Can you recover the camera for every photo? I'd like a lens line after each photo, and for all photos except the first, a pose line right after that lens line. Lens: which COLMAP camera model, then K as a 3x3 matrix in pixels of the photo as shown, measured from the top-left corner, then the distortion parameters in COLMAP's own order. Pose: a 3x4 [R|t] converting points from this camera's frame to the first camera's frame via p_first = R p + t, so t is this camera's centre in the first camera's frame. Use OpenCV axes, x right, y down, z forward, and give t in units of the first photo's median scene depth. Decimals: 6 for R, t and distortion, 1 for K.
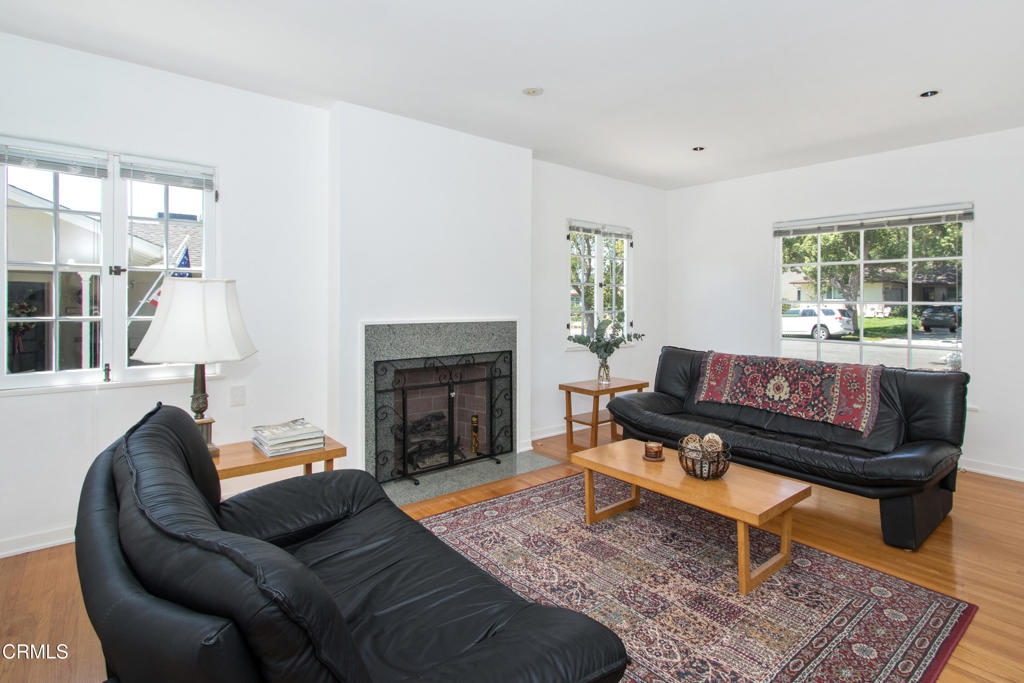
lens RADIAL K [[522.1, 0, 514.1], [0, 522.1, 302.8], [0, 0, 1]] dist [0.000657, 0.000115]
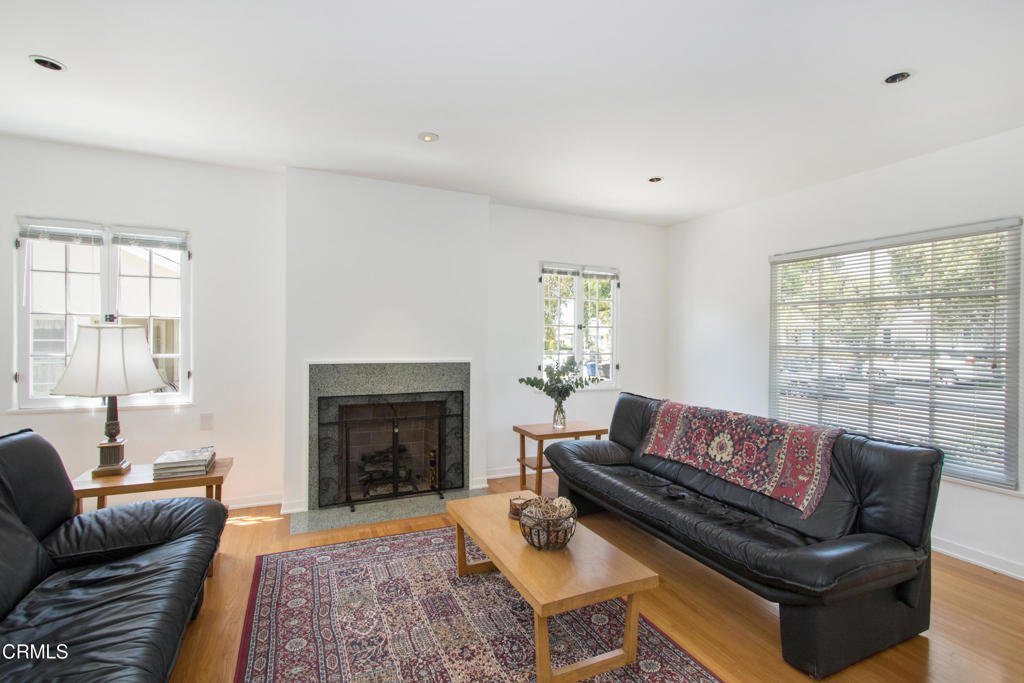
lens RADIAL K [[460.3, 0, 490.4], [0, 460.3, 341.1], [0, 0, 1]] dist [-0.000440, -0.000134]
pose [[0.957758, 0.007688, -0.287472, 0.358669], [-0.006816, 0.999969, 0.004035, -0.013574], [0.287494, -0.001905, 0.957781, 0.158687]]
